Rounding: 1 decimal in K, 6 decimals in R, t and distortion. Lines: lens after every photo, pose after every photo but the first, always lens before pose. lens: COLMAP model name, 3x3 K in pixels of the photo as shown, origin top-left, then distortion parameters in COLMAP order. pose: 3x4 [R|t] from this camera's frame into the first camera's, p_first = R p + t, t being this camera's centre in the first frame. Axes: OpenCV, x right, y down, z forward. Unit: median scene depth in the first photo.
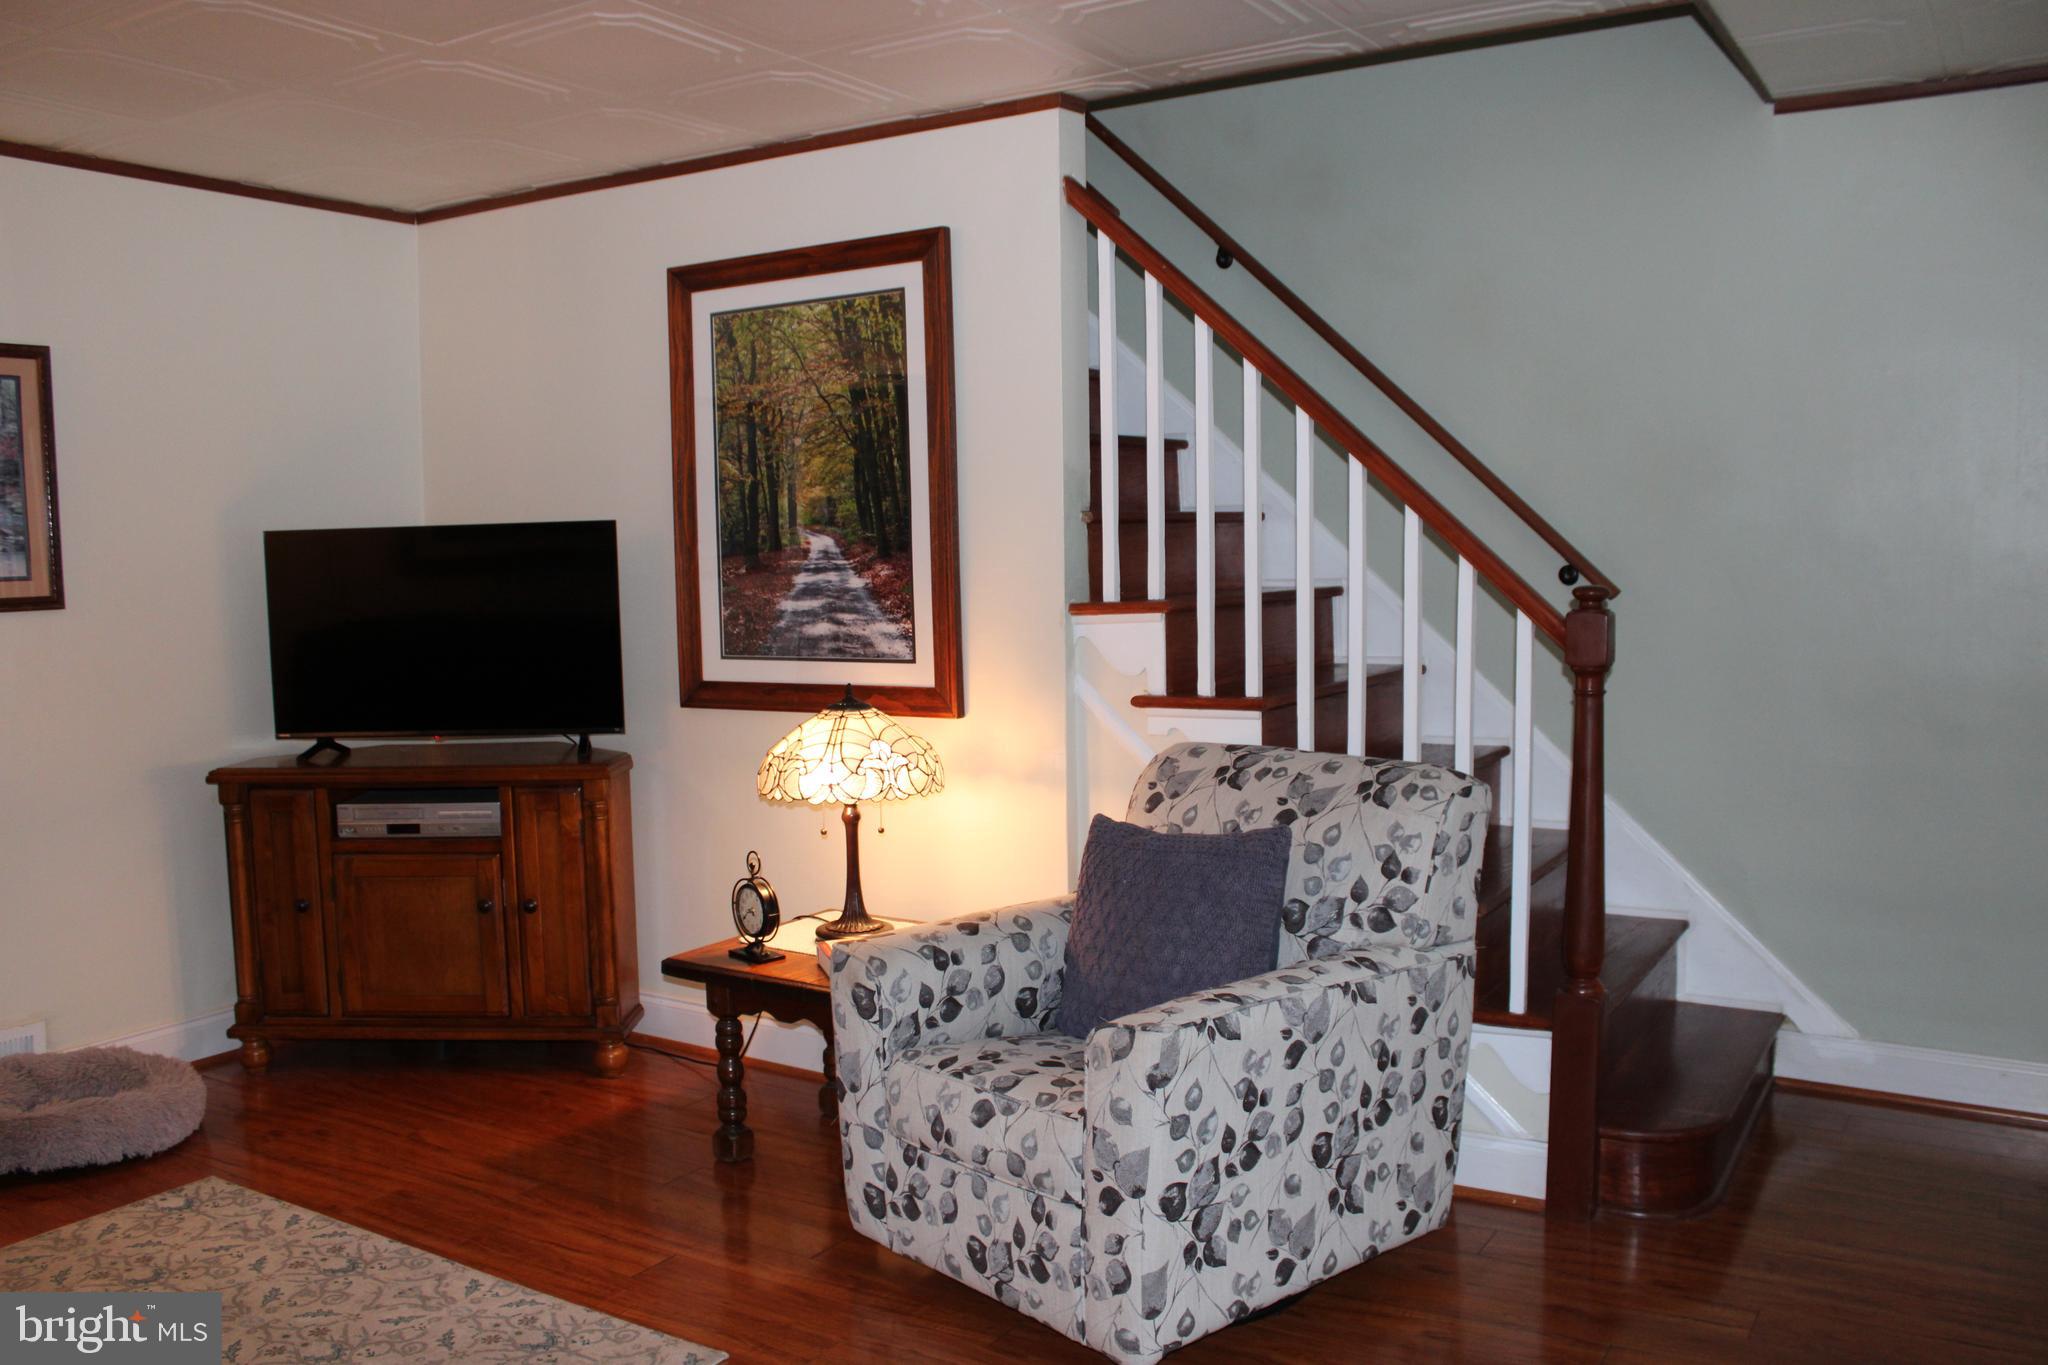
lens RADIAL K [[1727.4, 0, 1024.0], [0, 1727.4, 682.5], [0, 0, 1]] dist [-0.159020, 0.143481]
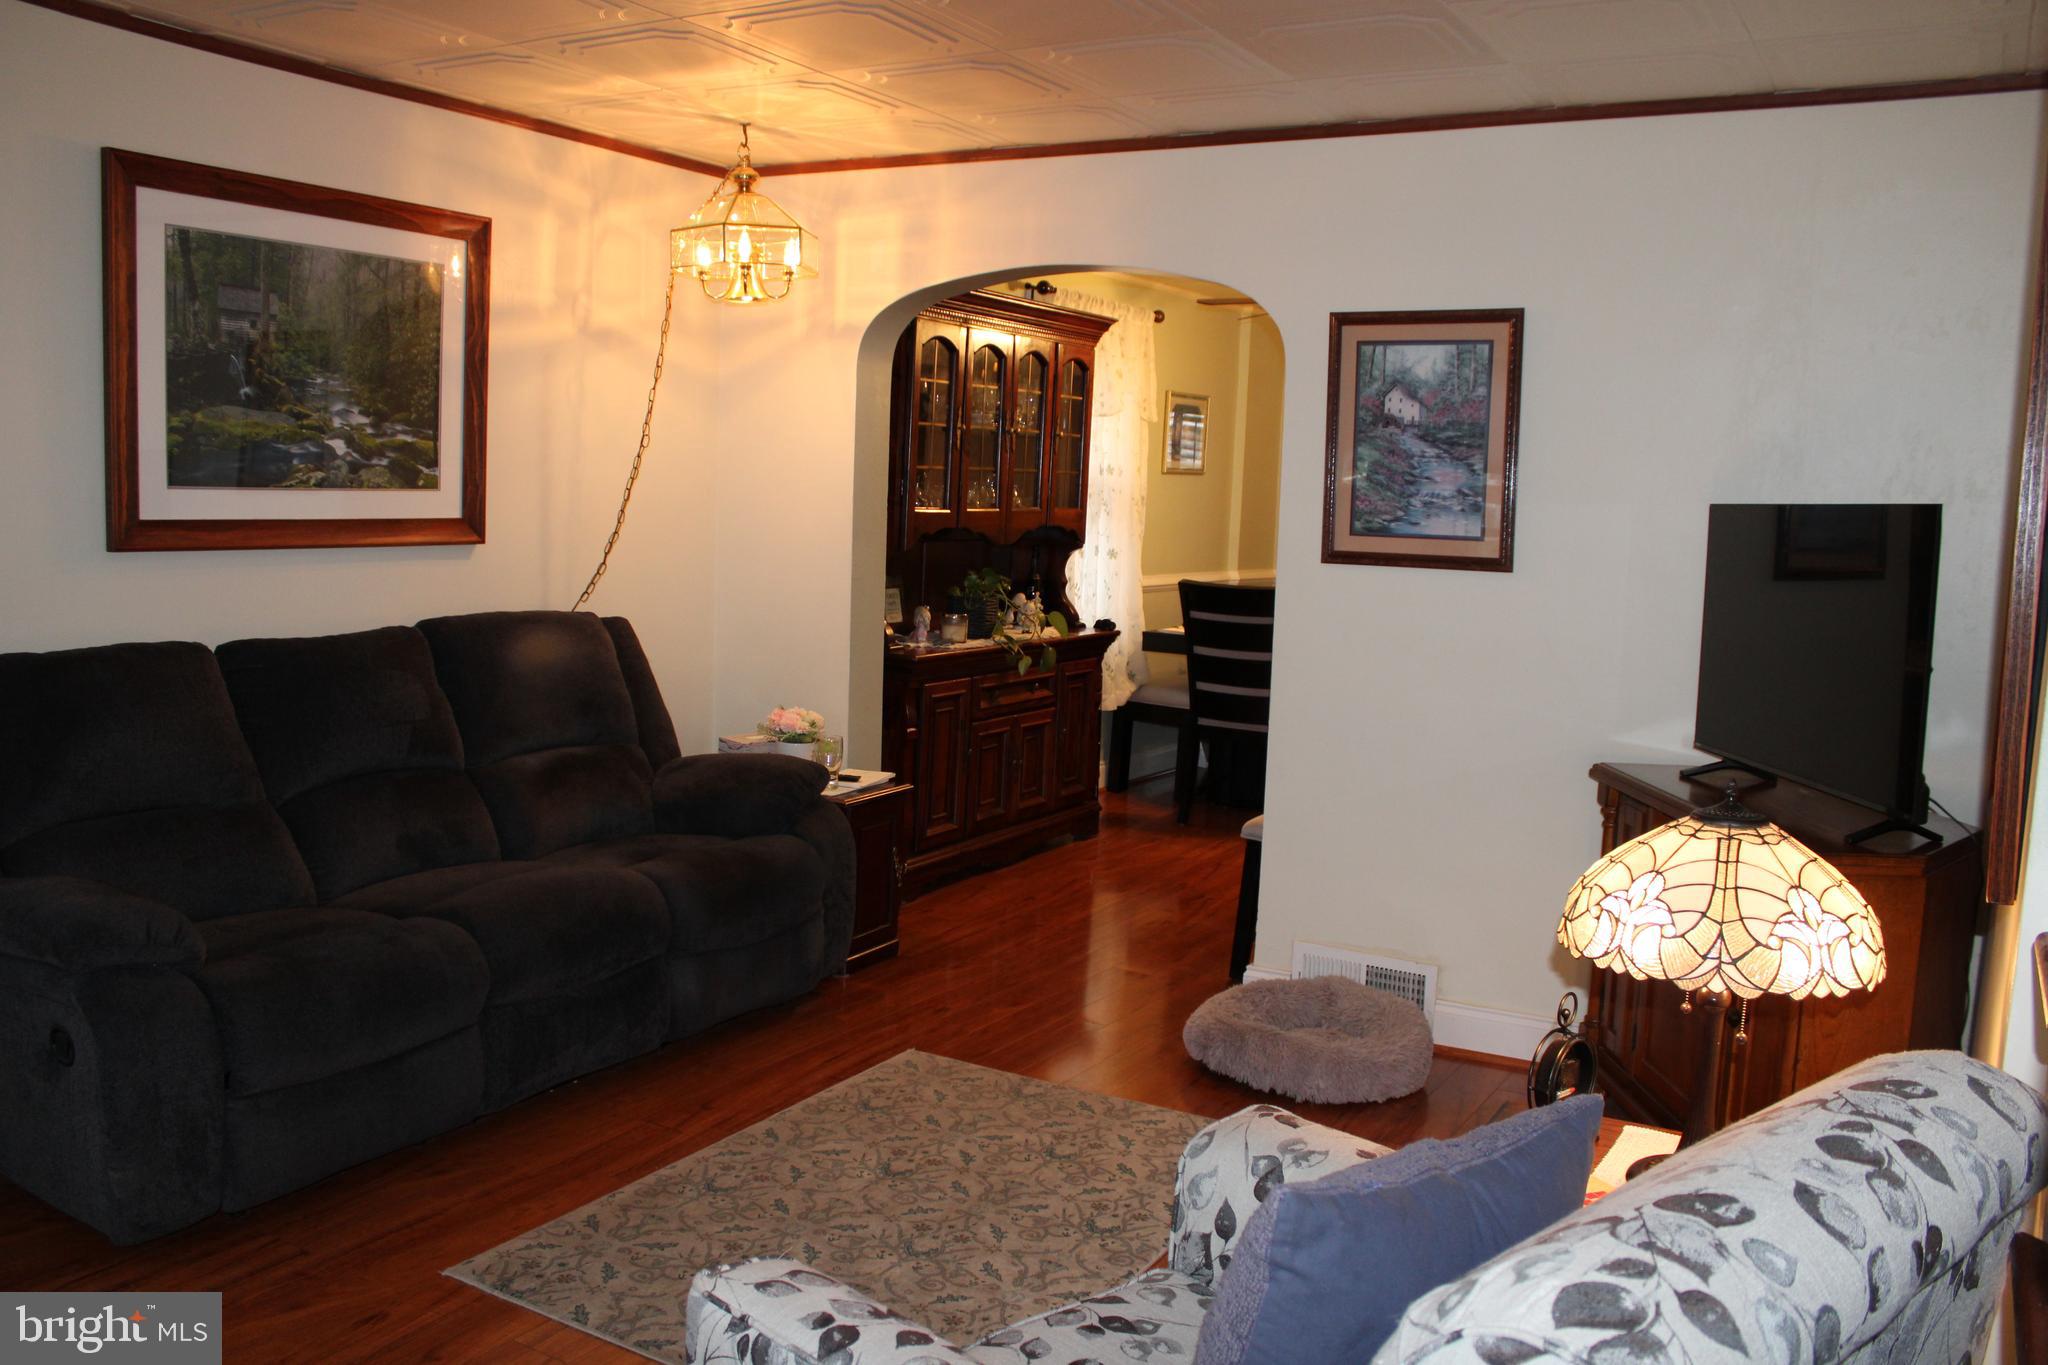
lens RADIAL K [[1727.4, 0, 1024.0], [0, 1727.4, 682.5], [0, 0, 1]] dist [-0.159020, 0.143481]
pose [[0.005890, 0.123290, -0.992353, 0.448990], [-0.115911, 0.985765, 0.121784, -0.071592], [0.993242, 0.114307, 0.020096, 0.716828]]
